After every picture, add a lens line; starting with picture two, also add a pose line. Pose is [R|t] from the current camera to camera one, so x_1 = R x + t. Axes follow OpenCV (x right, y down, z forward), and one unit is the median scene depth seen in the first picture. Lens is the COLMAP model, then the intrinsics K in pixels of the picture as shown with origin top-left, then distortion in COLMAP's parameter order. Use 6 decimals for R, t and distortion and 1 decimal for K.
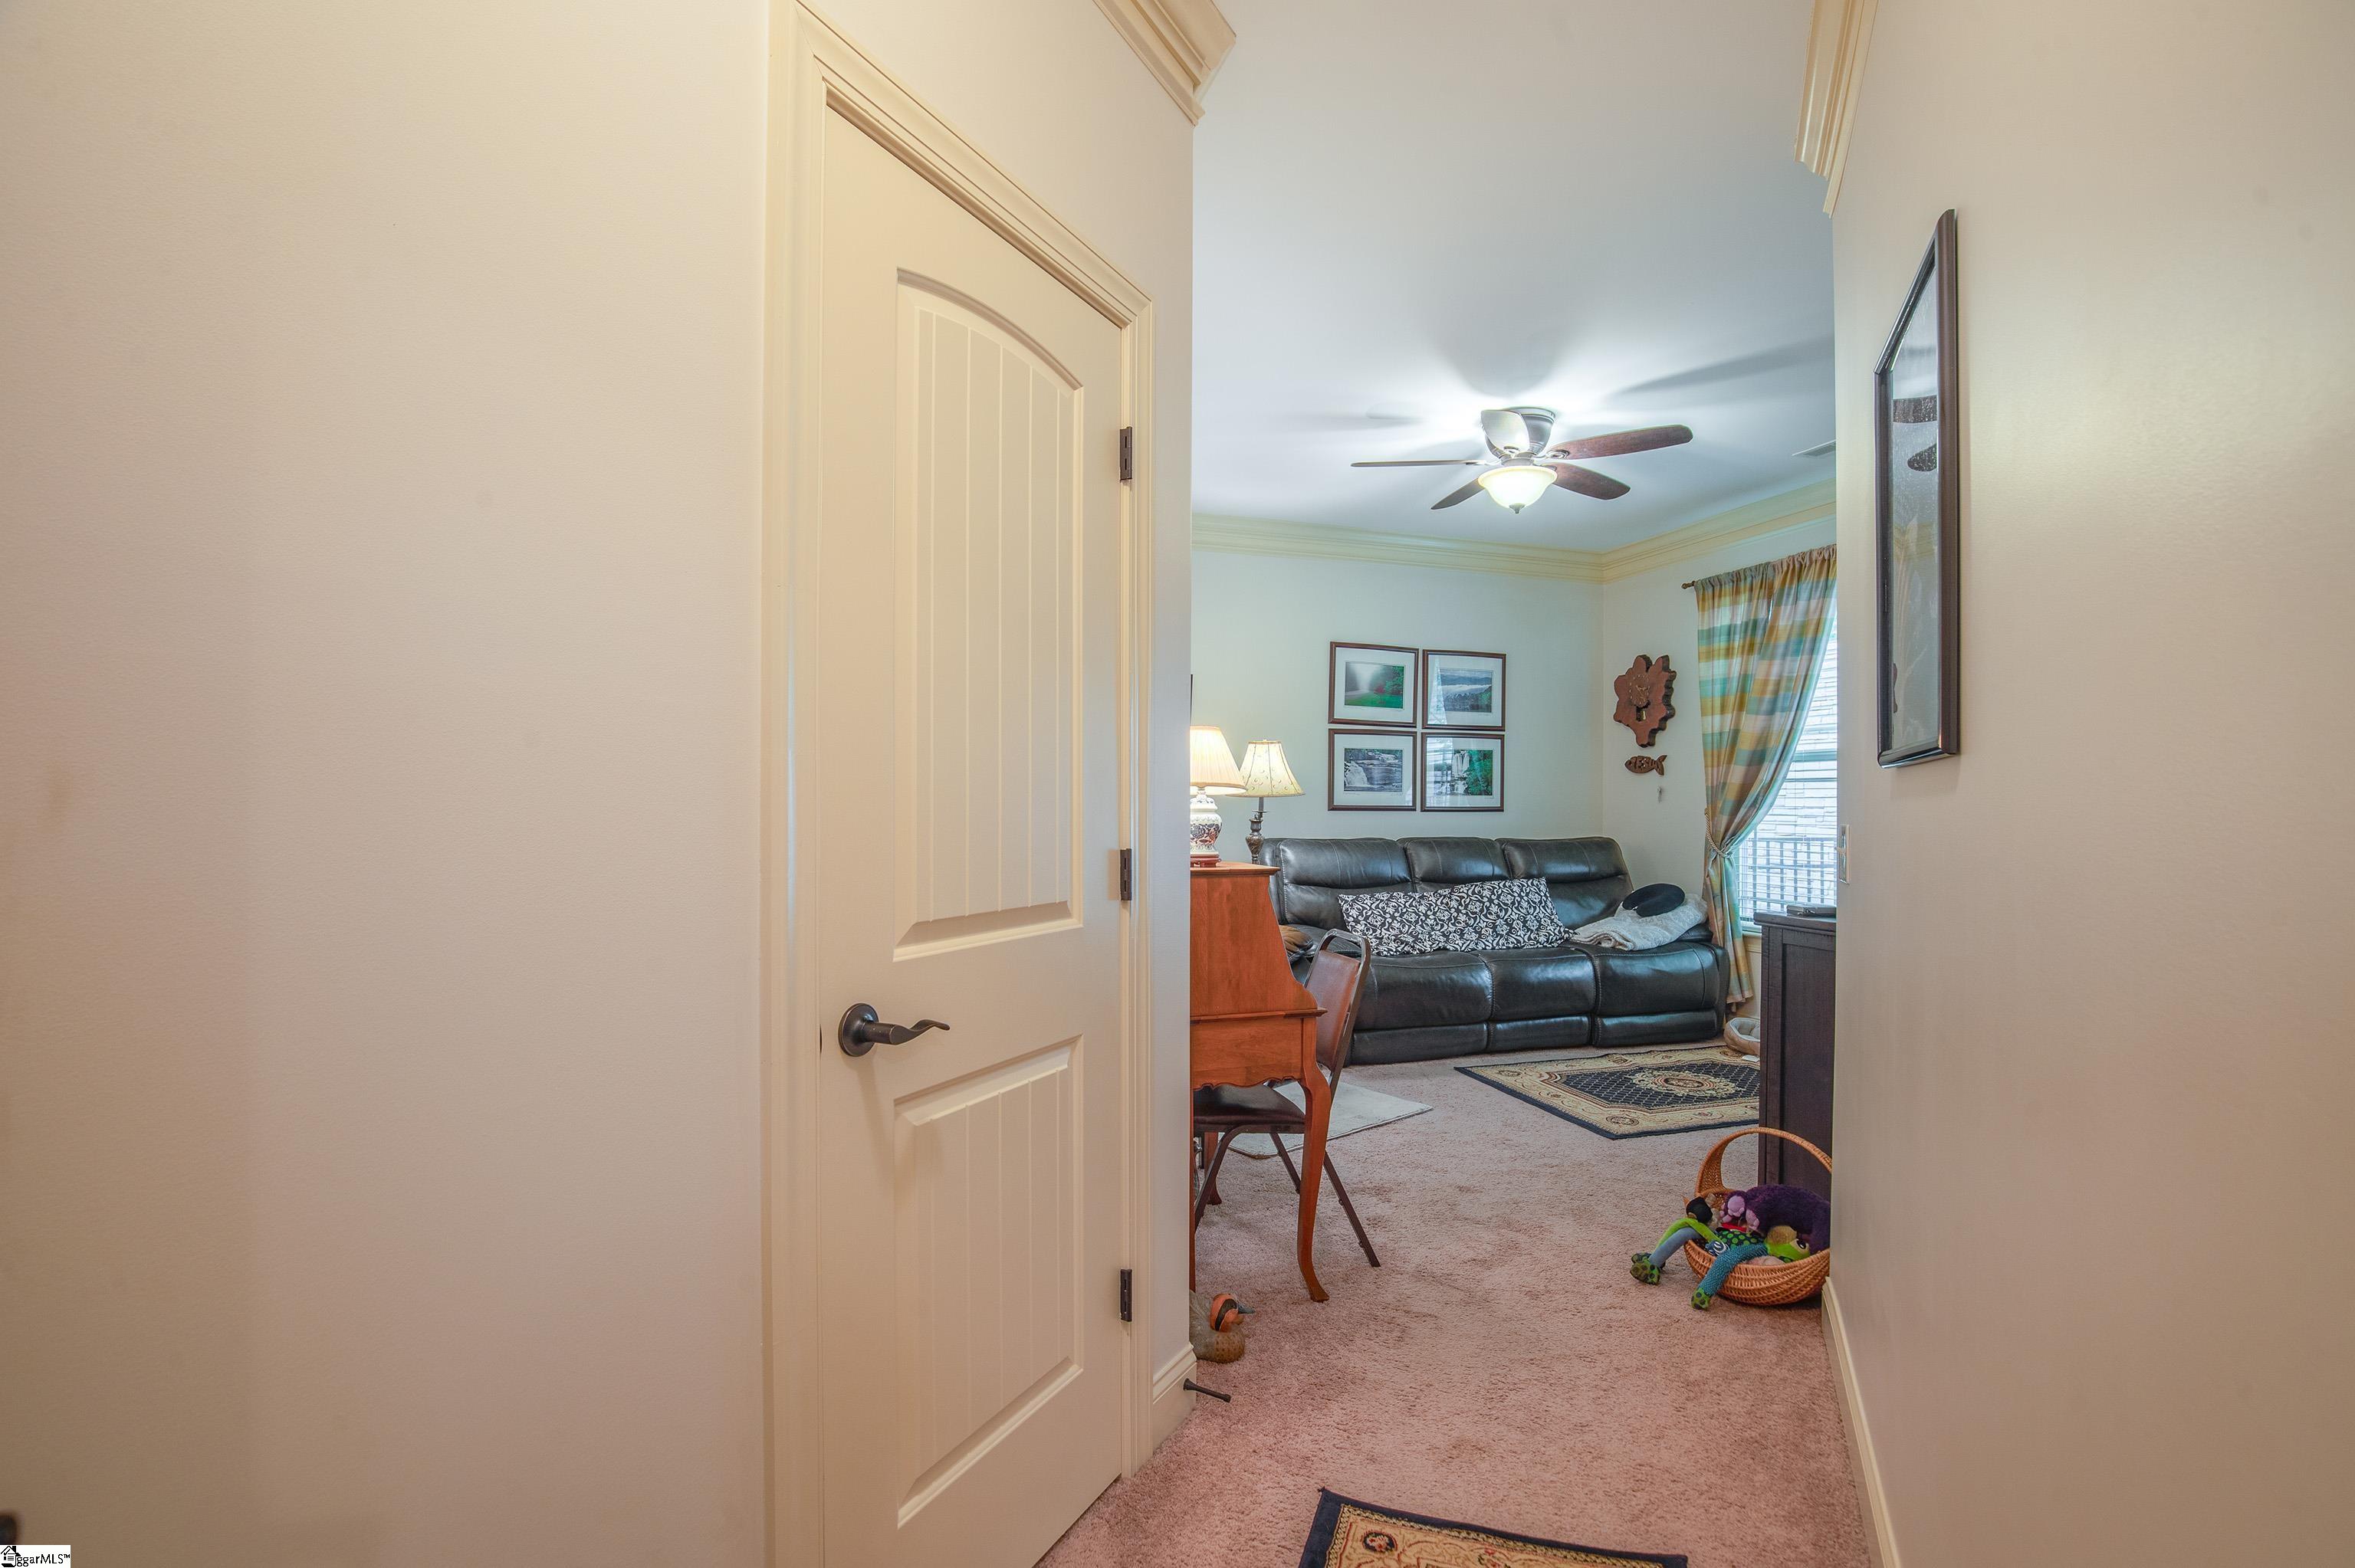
lens RADIAL K [[1128.0, 0, 1171.3], [0, 1128.0, 802.8], [0, 0, 1]] dist [-0.034348, -0.000369]
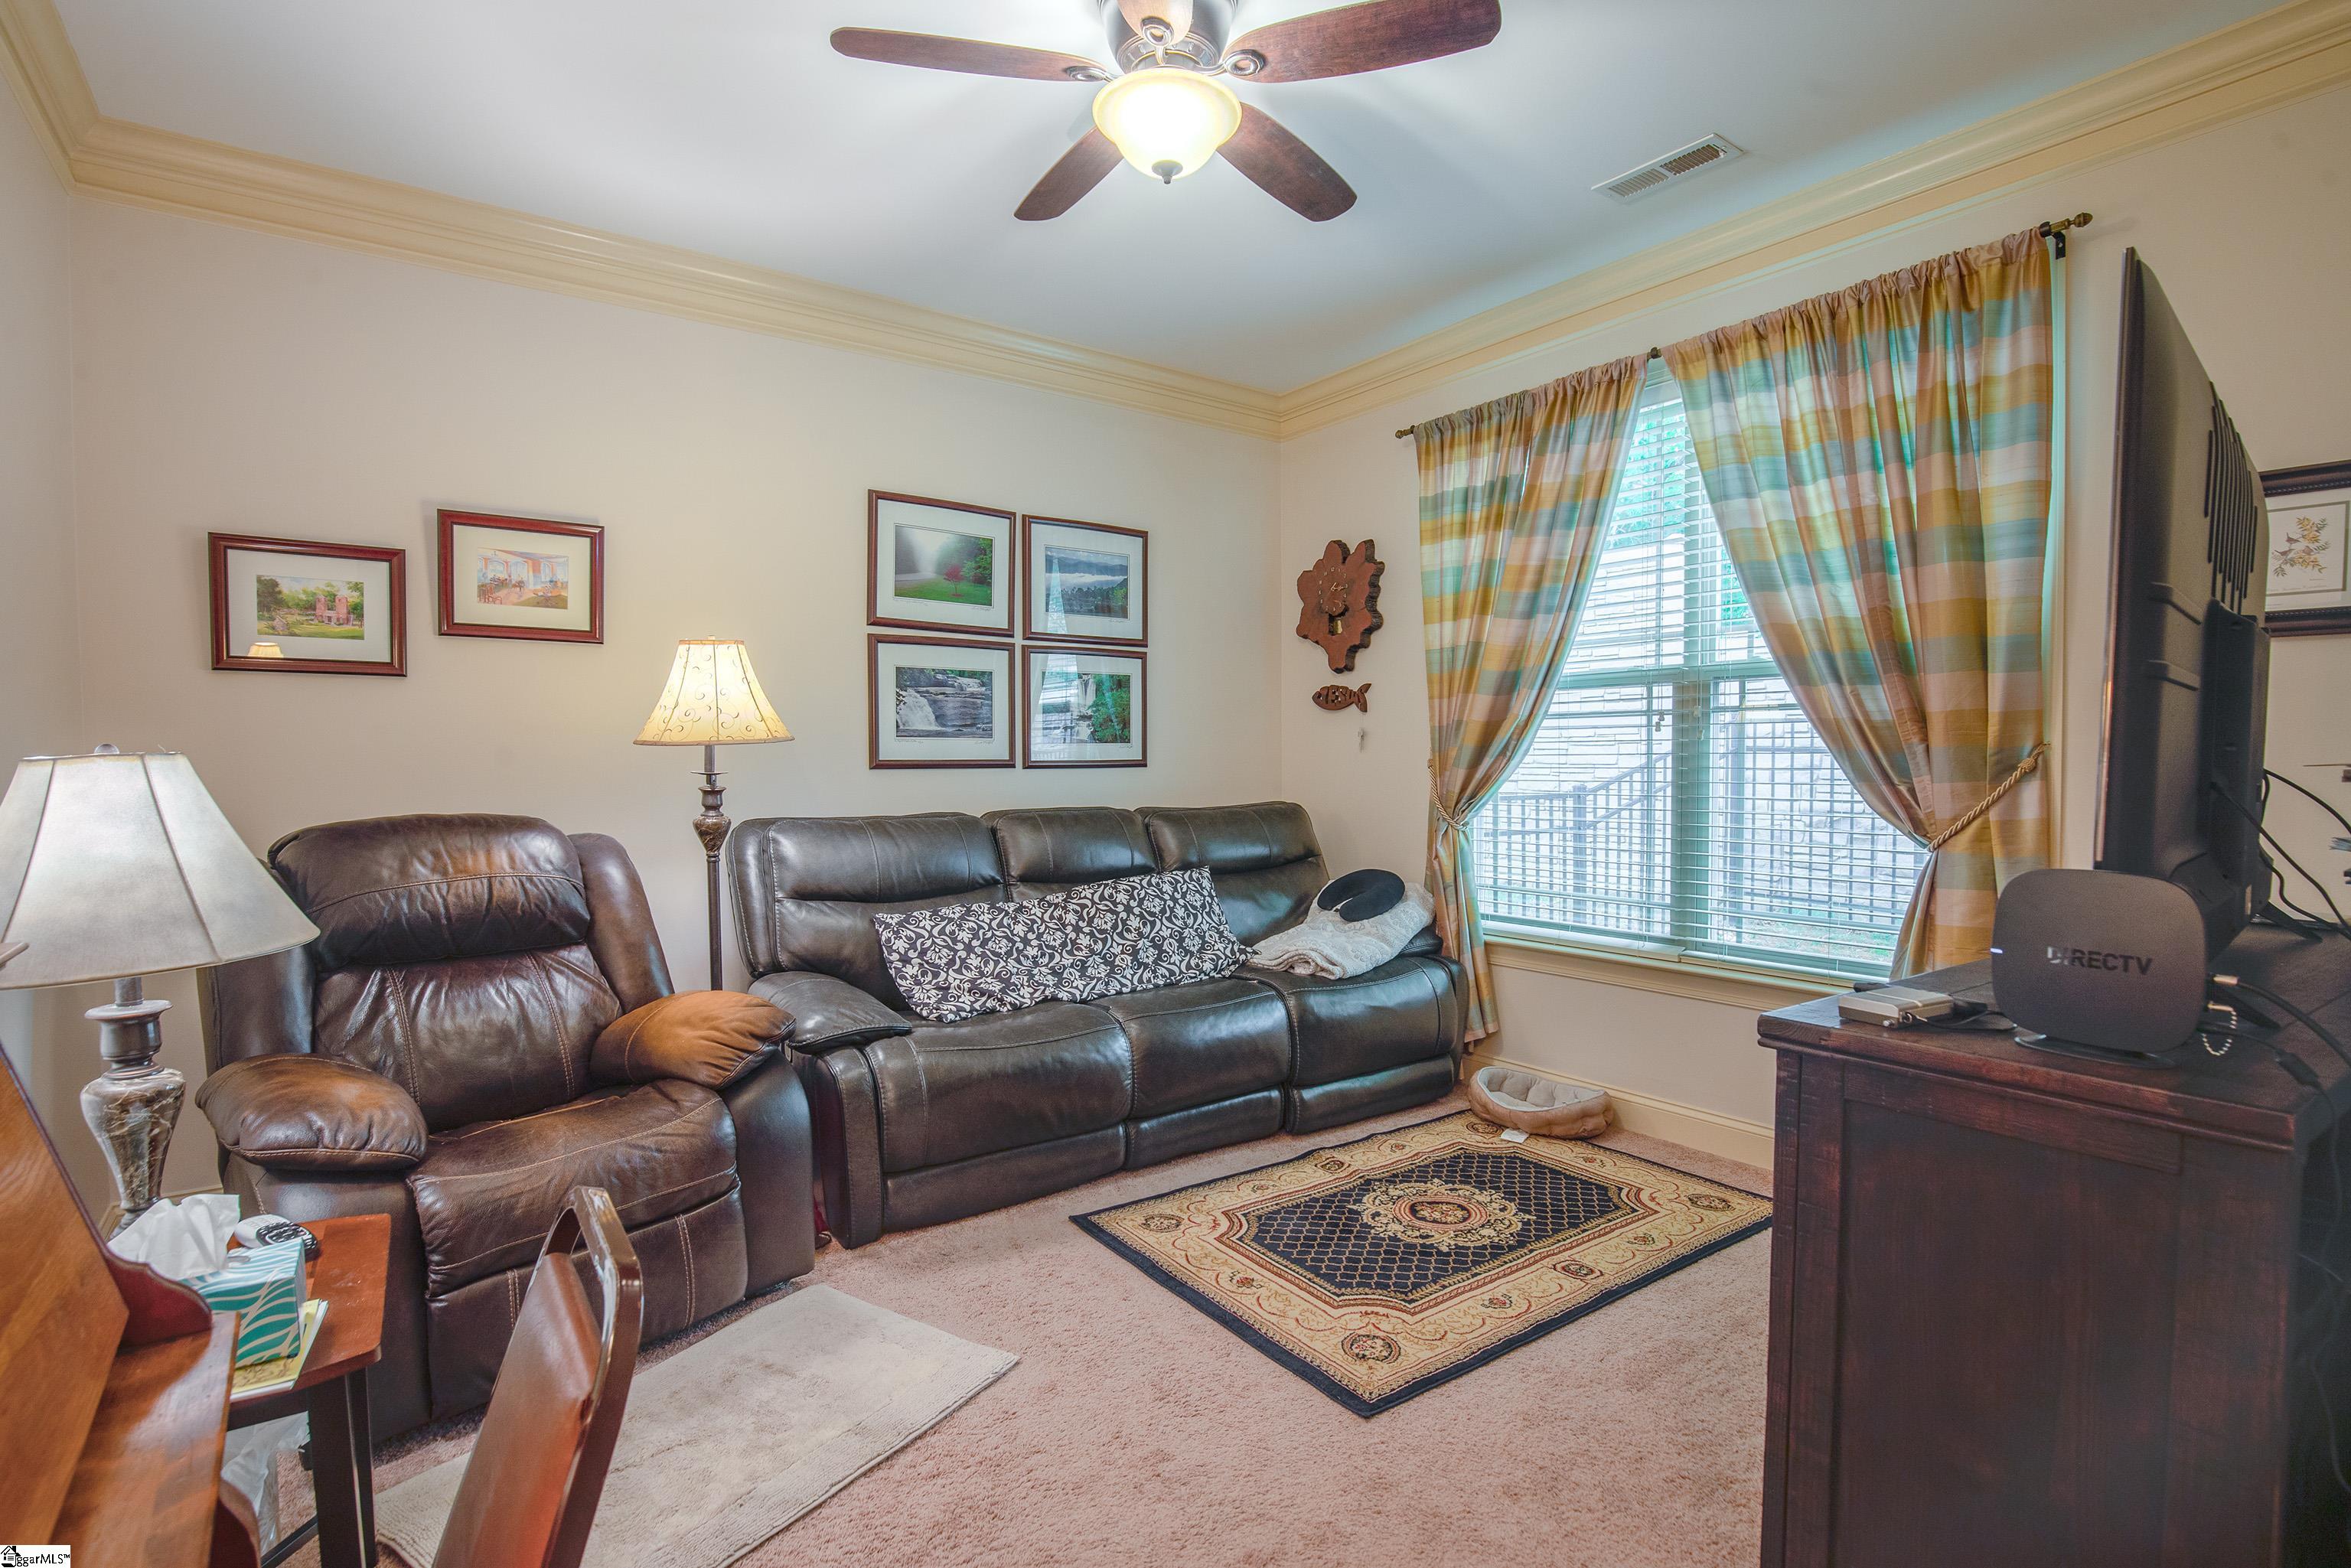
lens RADIAL K [[1126.2, 0, 1169.3], [0, 1126.2, 802.8], [0, 0, 1]] dist [-0.034348, -0.000369]
pose [[0.953146, -0.022269, 0.301689, 0.118193], [0.010327, 0.999101, 0.041121, 0.002009], [-0.302333, -0.036079, 0.952519, 0.399587]]
